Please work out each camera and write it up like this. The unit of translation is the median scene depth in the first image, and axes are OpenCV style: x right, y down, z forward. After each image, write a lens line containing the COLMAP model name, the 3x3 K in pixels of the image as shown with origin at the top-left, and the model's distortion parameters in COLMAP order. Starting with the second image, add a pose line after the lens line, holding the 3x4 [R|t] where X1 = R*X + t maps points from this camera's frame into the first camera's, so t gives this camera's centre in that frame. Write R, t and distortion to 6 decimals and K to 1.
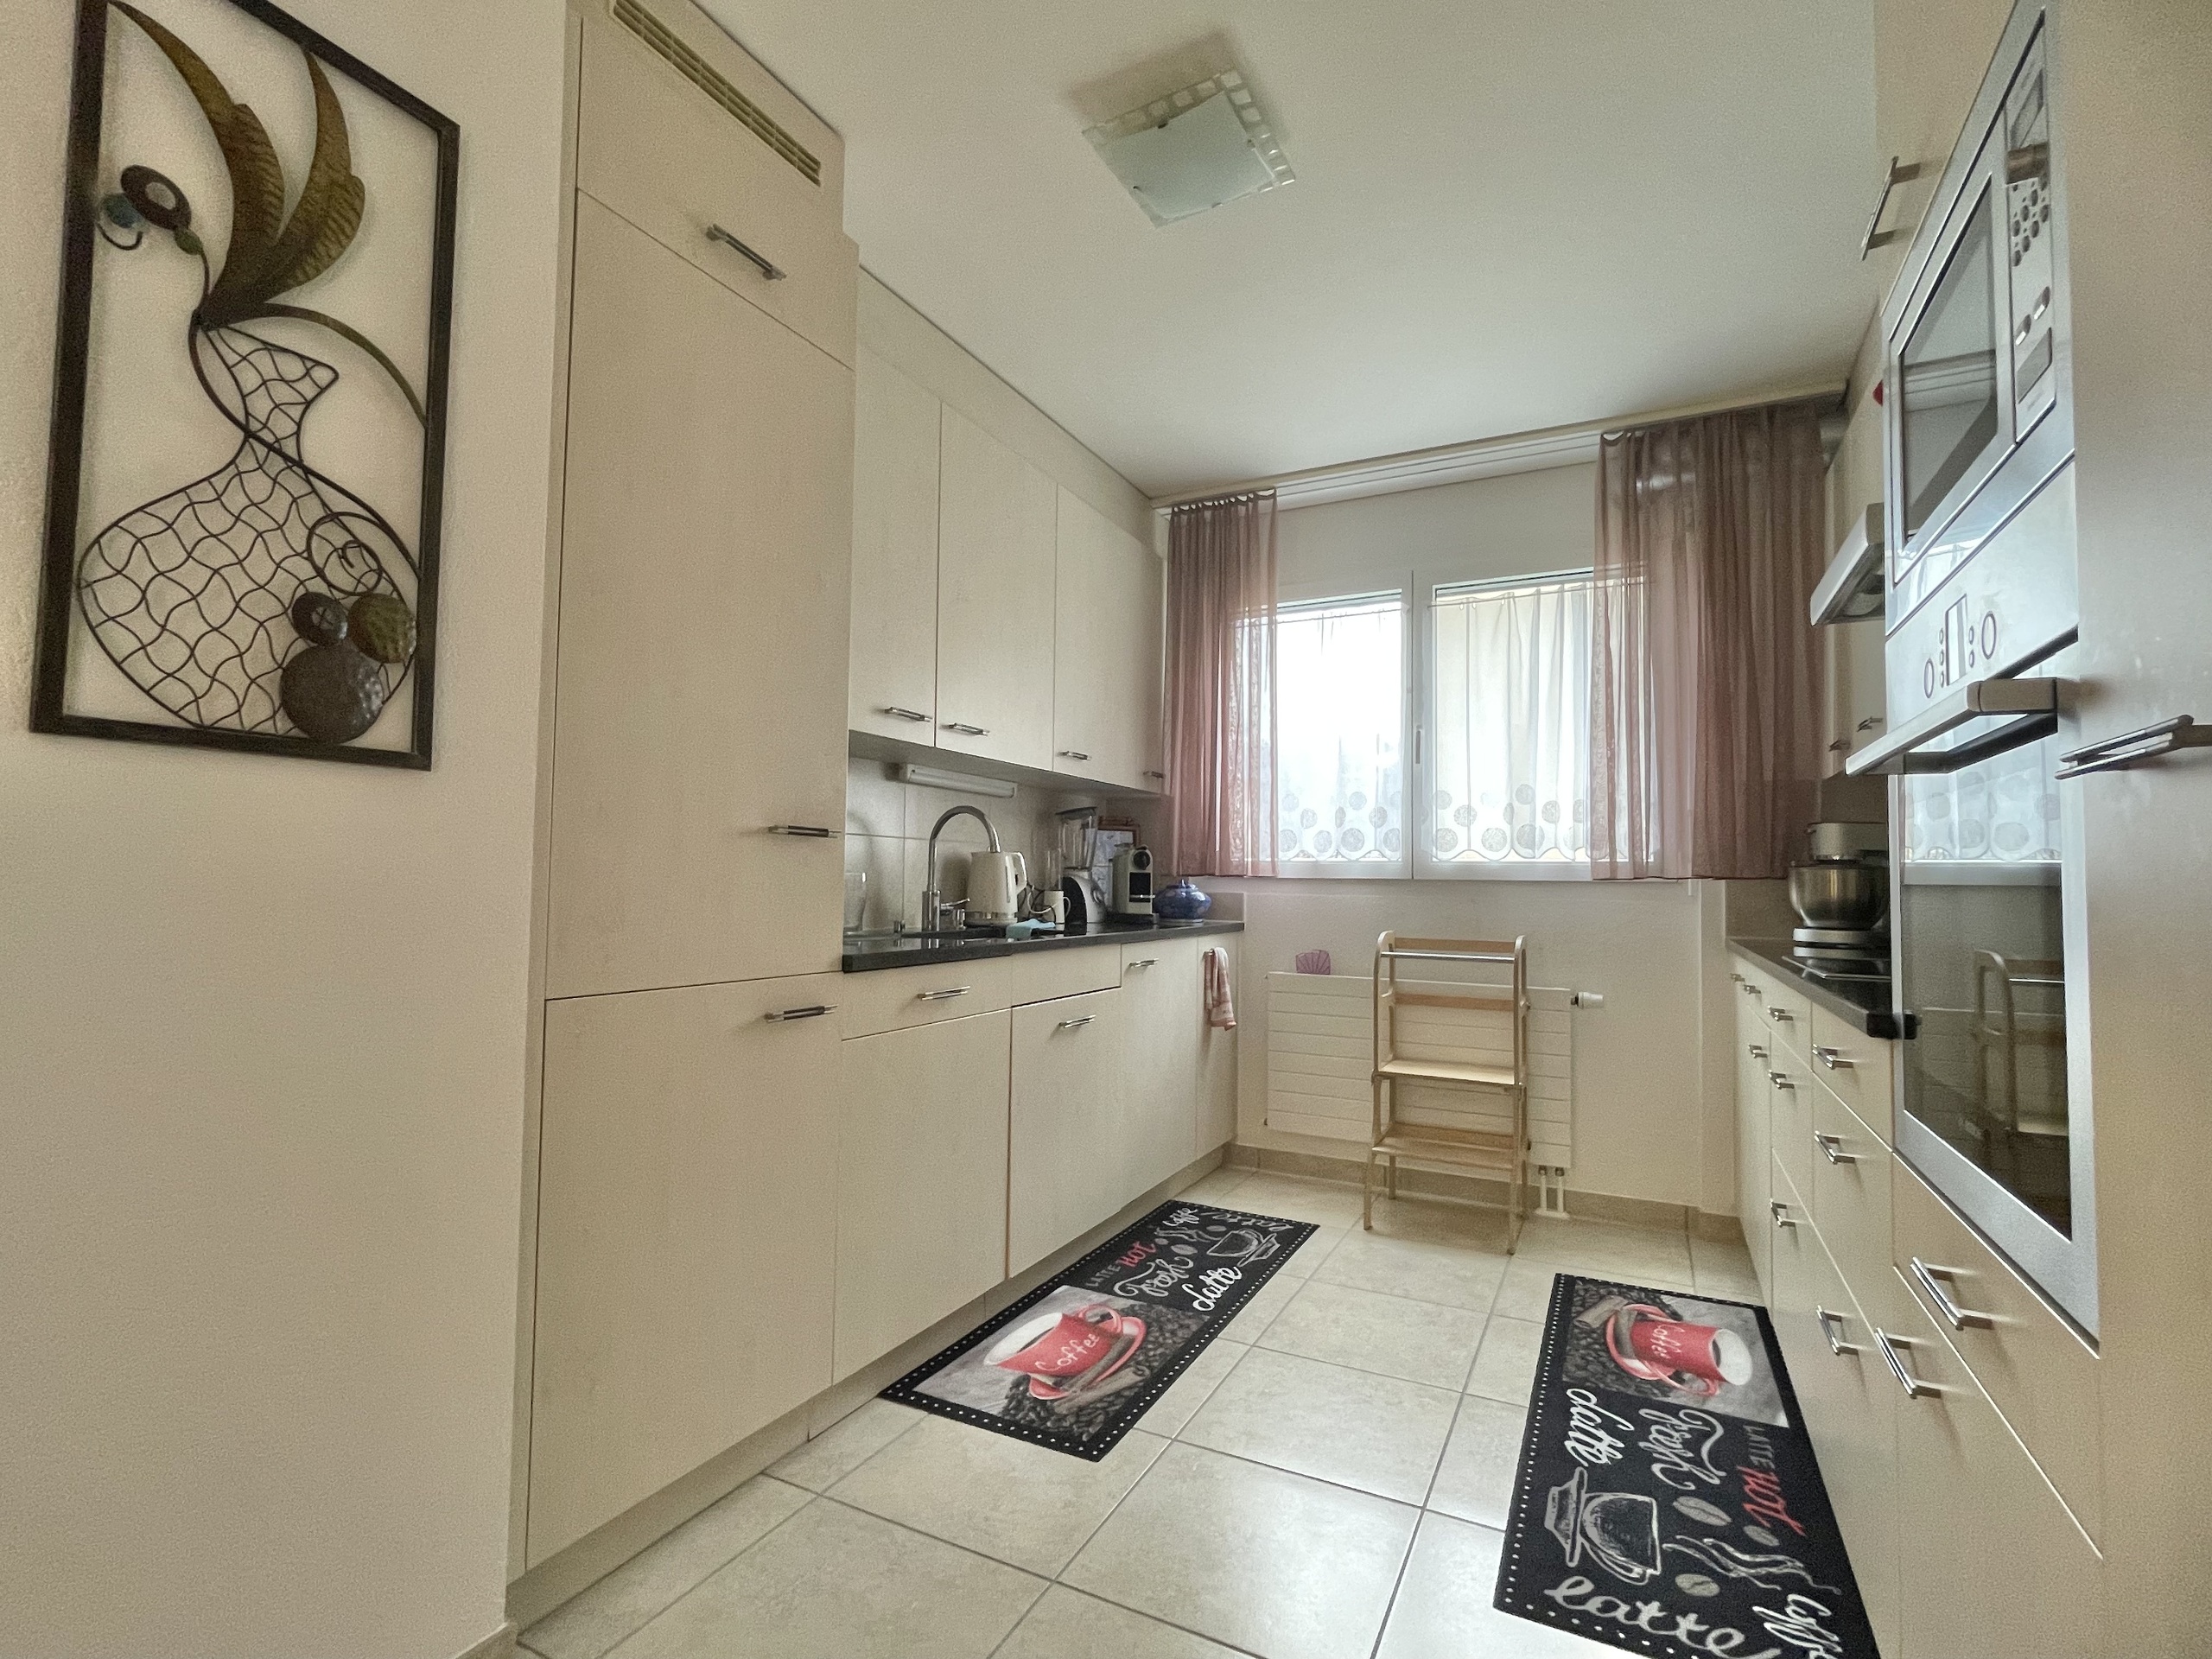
lens RADIAL K [[1021.5, 0, 1109.9], [0, 1021.5, 818.2], [0, 0, 1]] dist [0.005843, 0.002562]
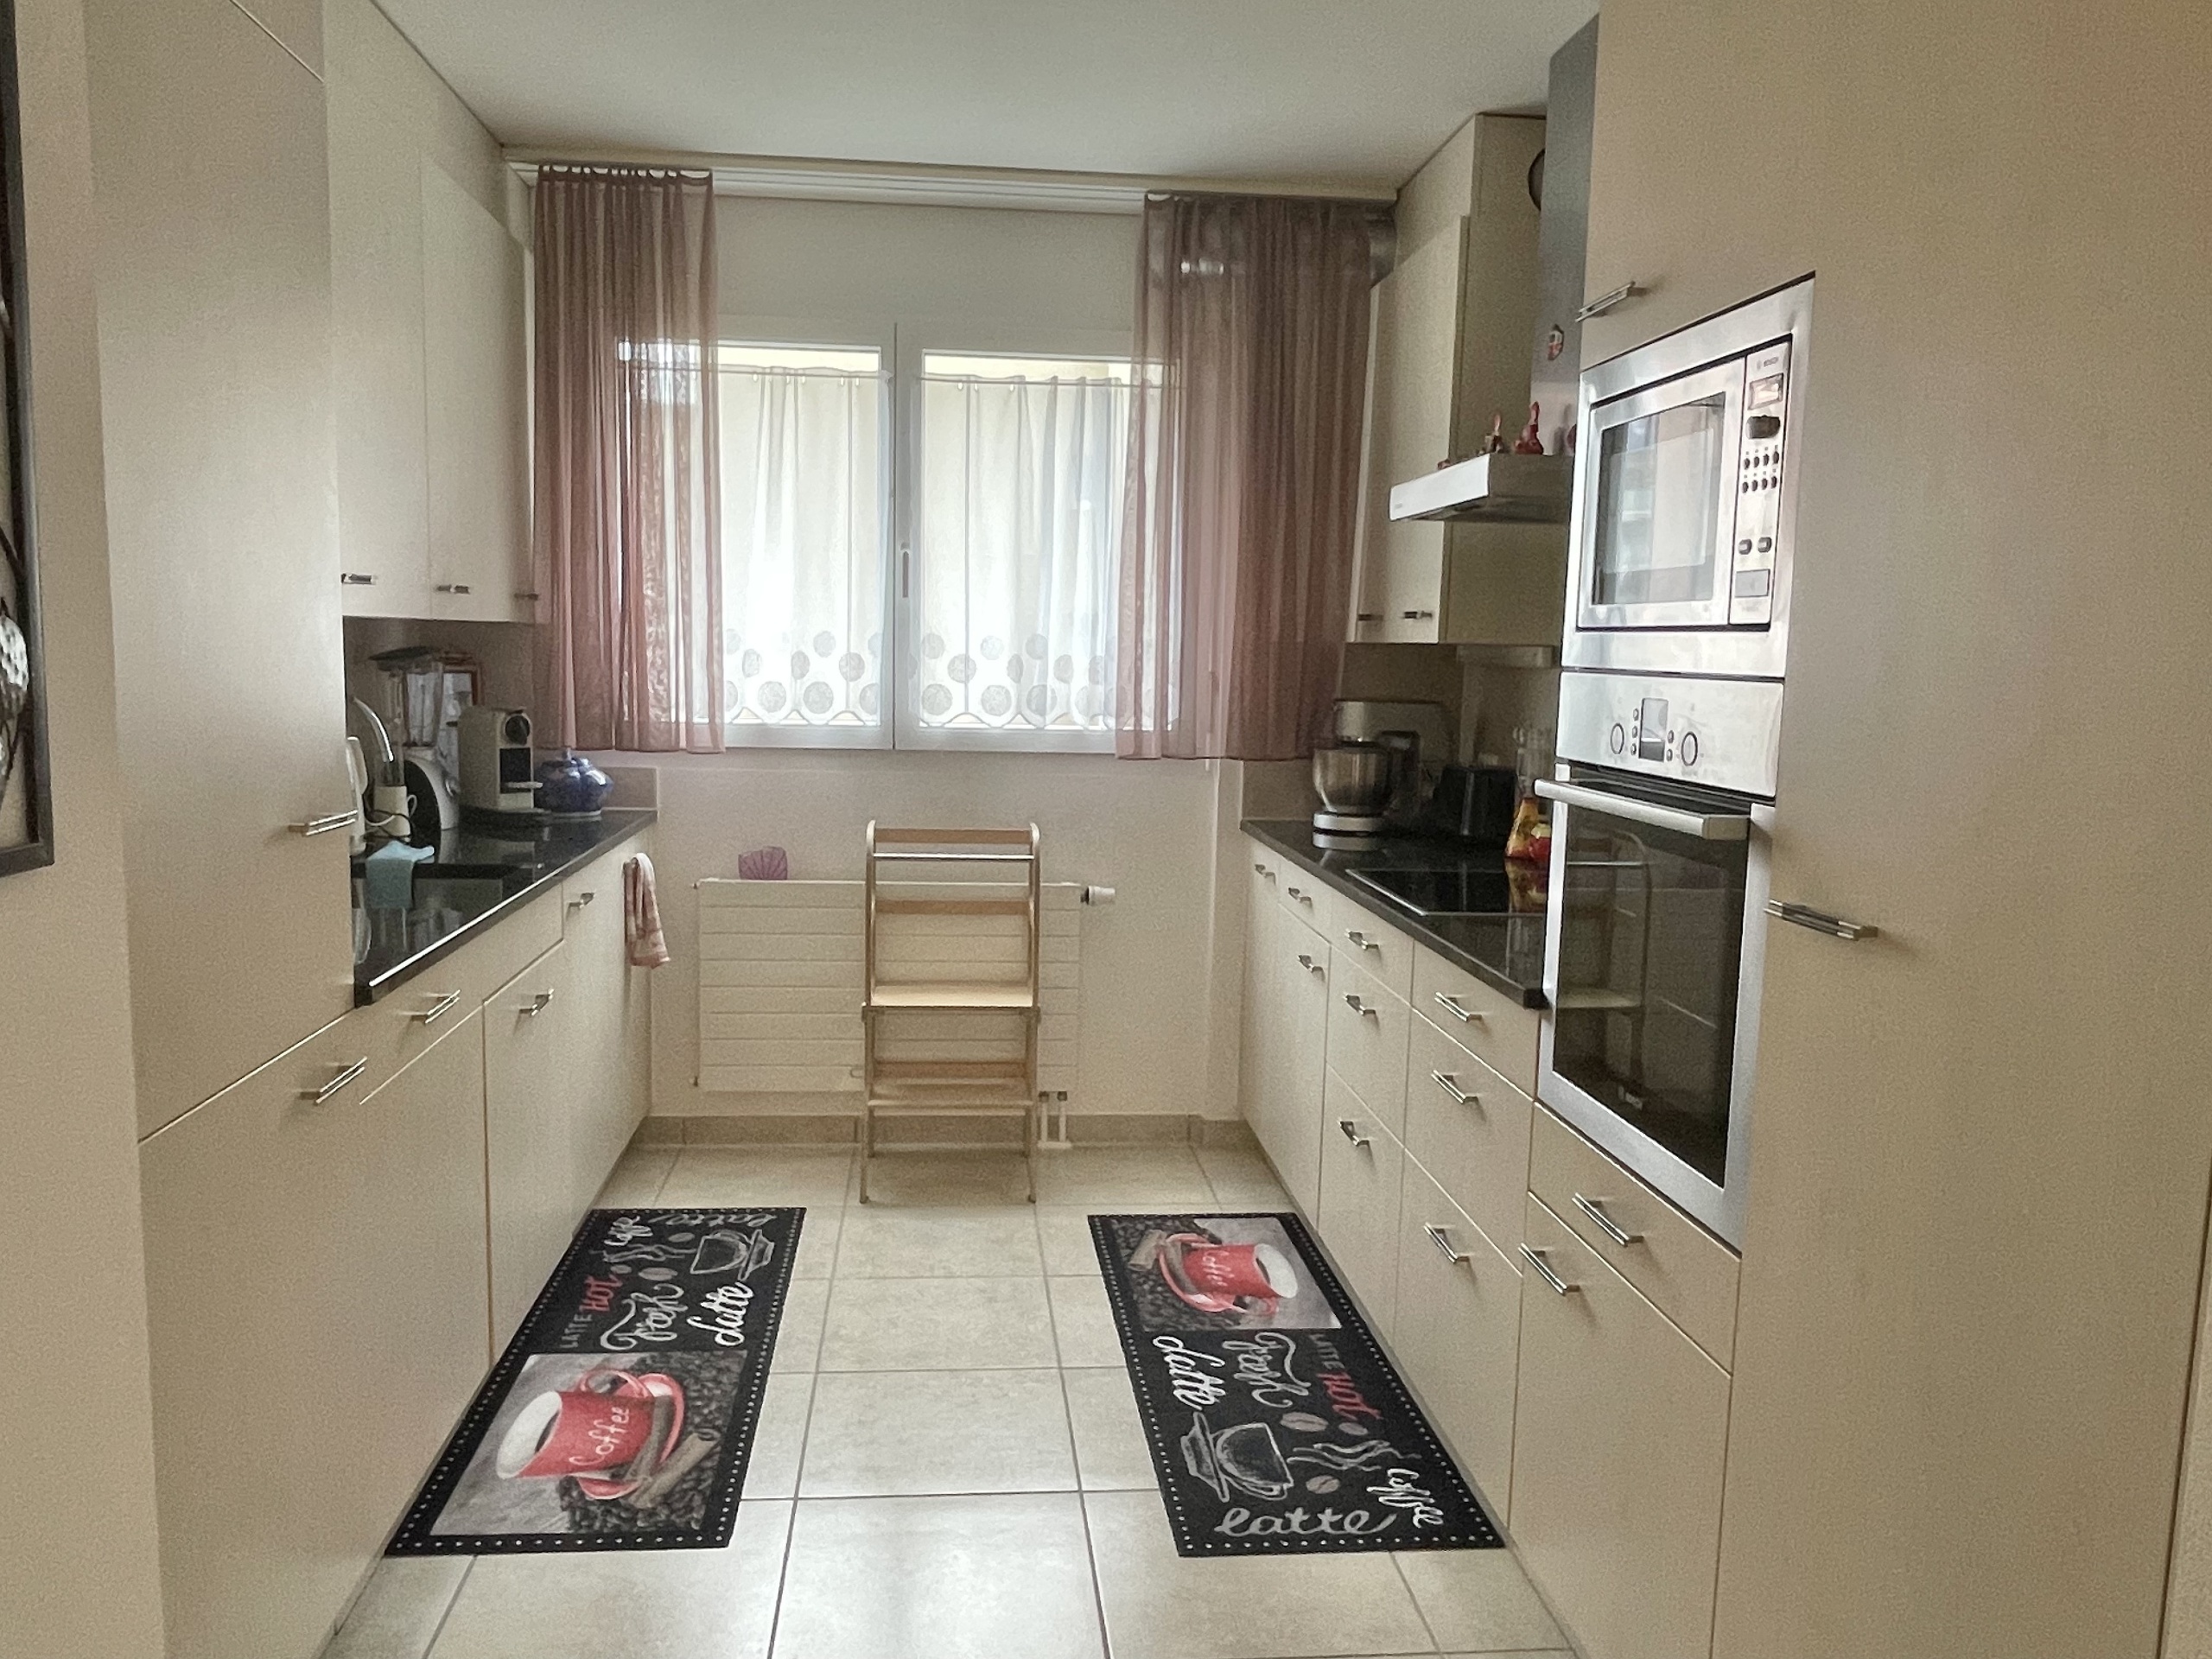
lens RADIAL K [[1561.3, 0, 1098.1], [0, 1561.3, 830.5], [0, 0, 1]] dist [0.022079, -0.021943]
pose [[0.854431, -0.048264, 0.517318, -0.217562], [-0.043273, 0.985606, 0.163426, -0.095275], [-0.517759, -0.162023, 0.840044, -0.076618]]
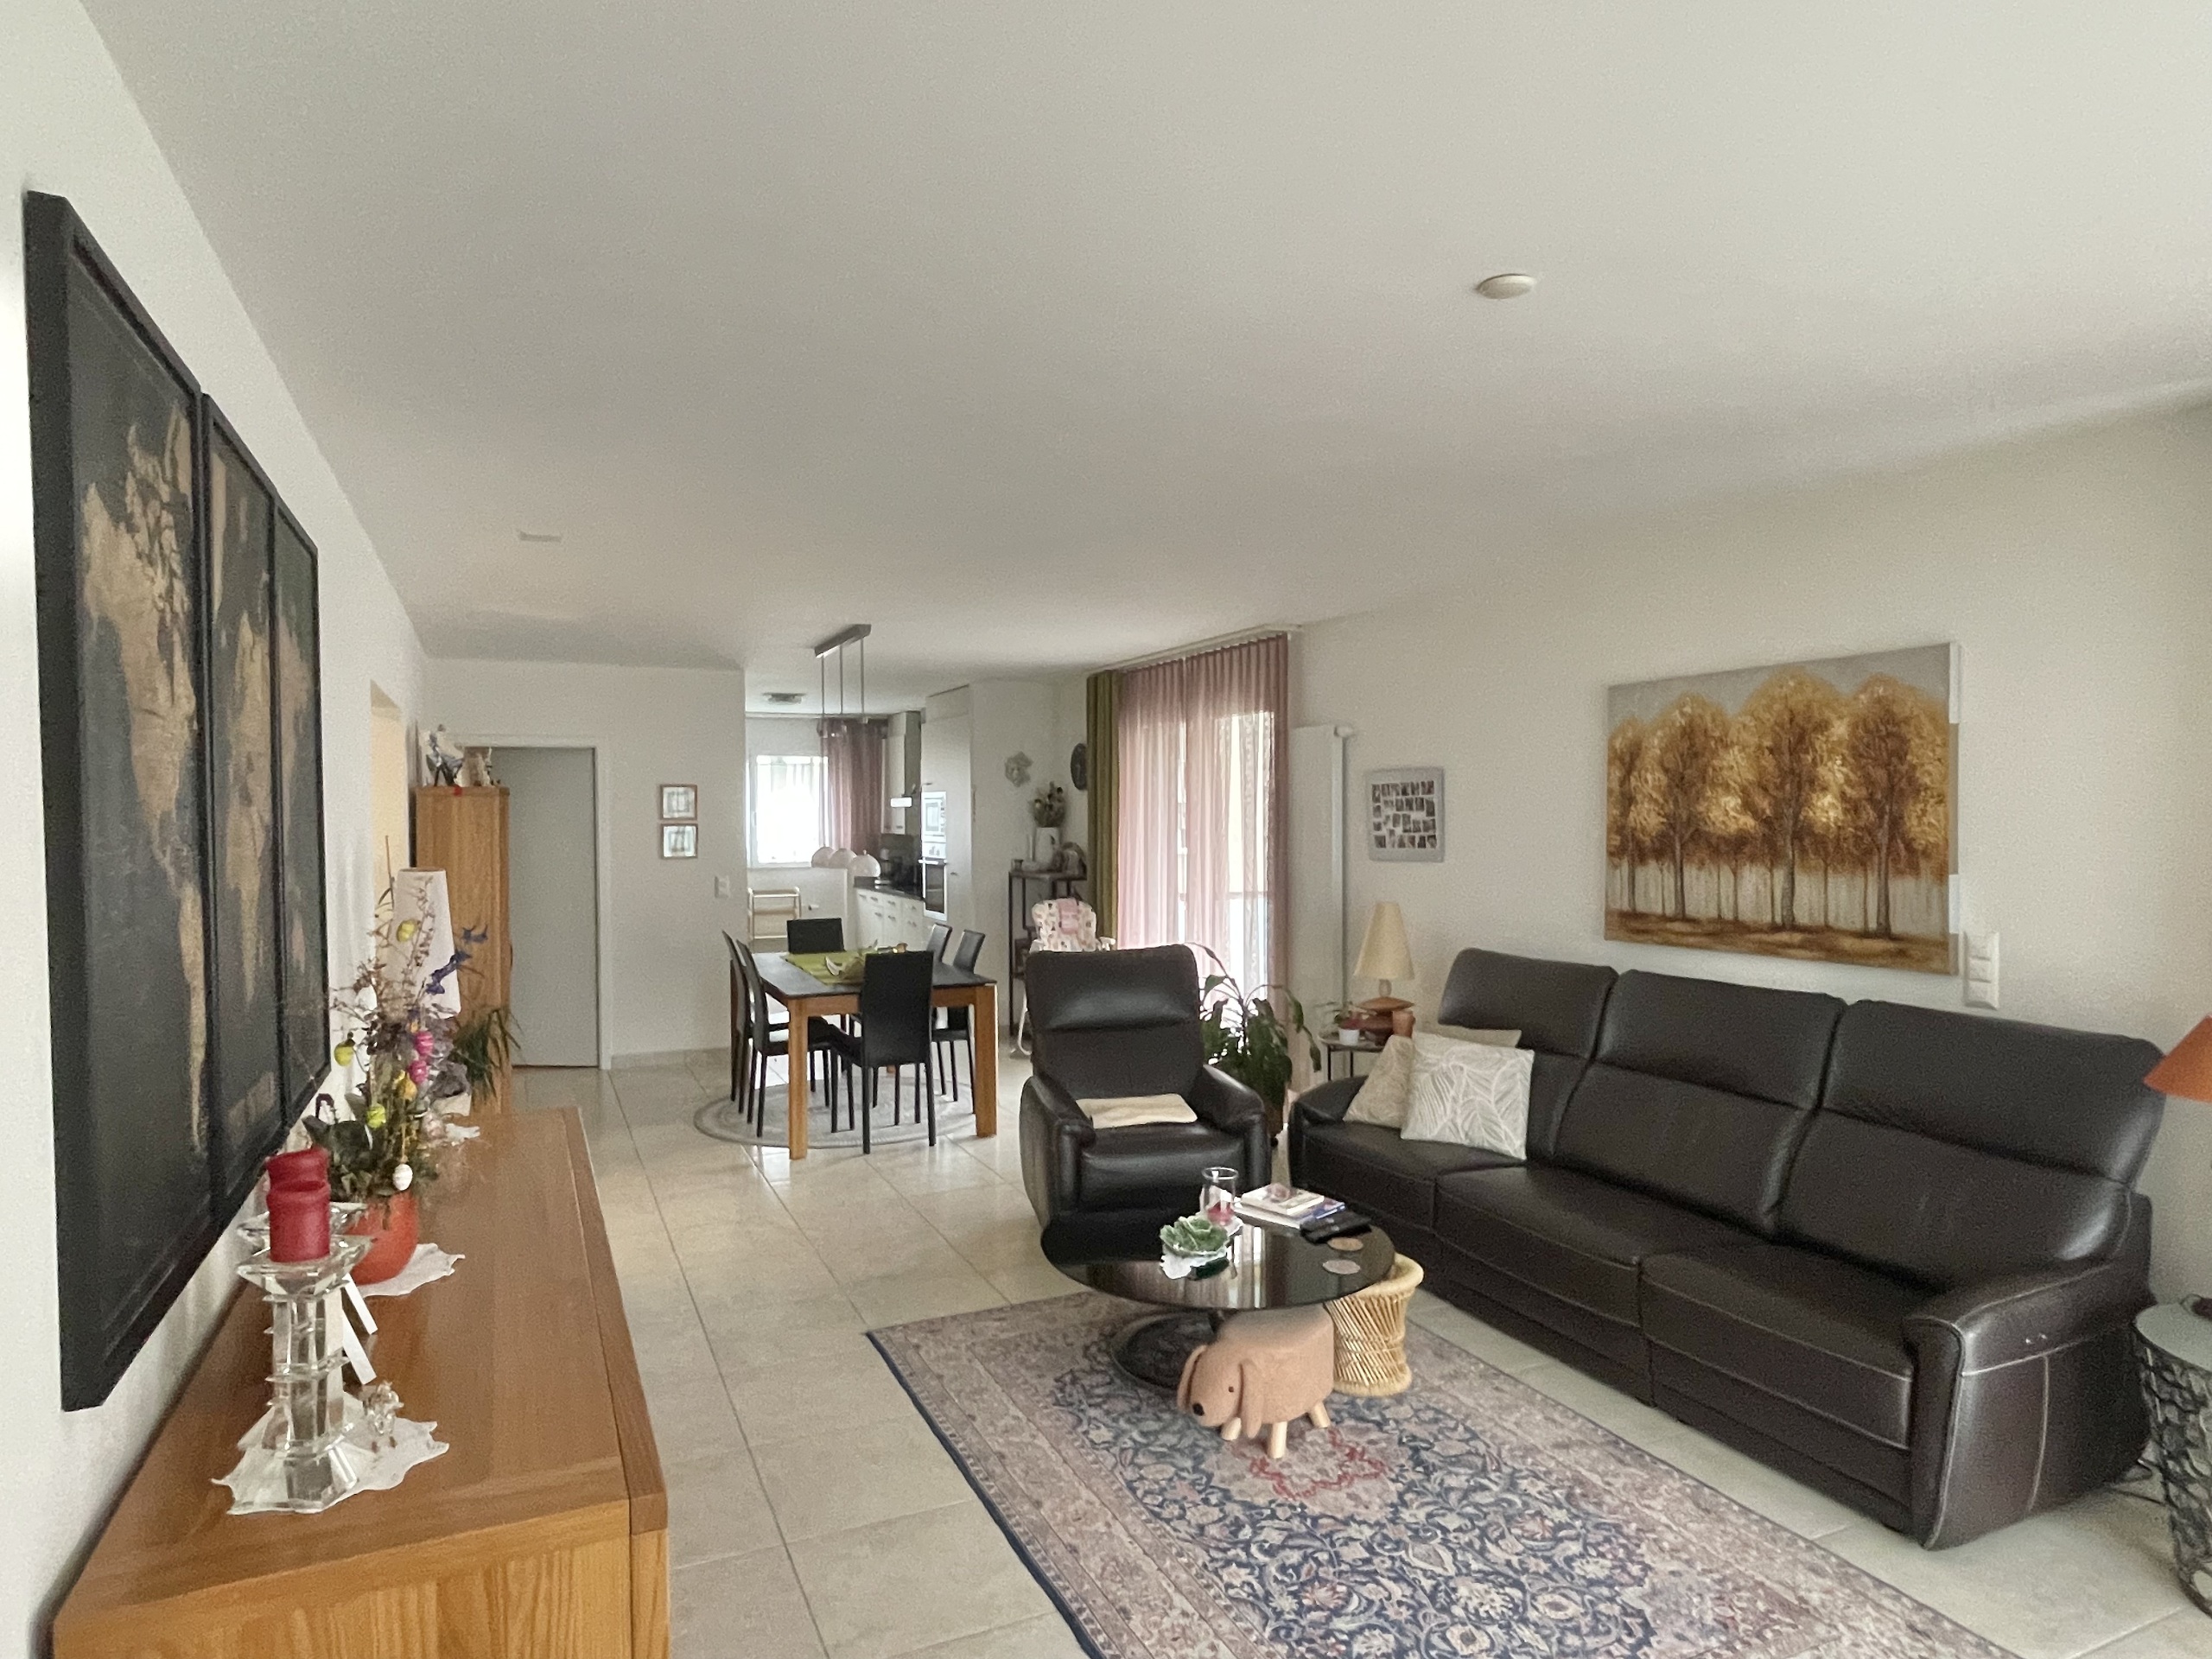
lens RADIAL K [[1292.1, 0, 1112.1], [0, 1292.1, 837.9], [0, 0, 1]] dist [0.003871, -0.000049]
pose [[0.621076, -0.023623, 0.783394, -2.140477], [-0.030957, 0.998026, 0.054638, -0.282427], [-0.783139, -0.058186, 0.619119, -2.203173]]
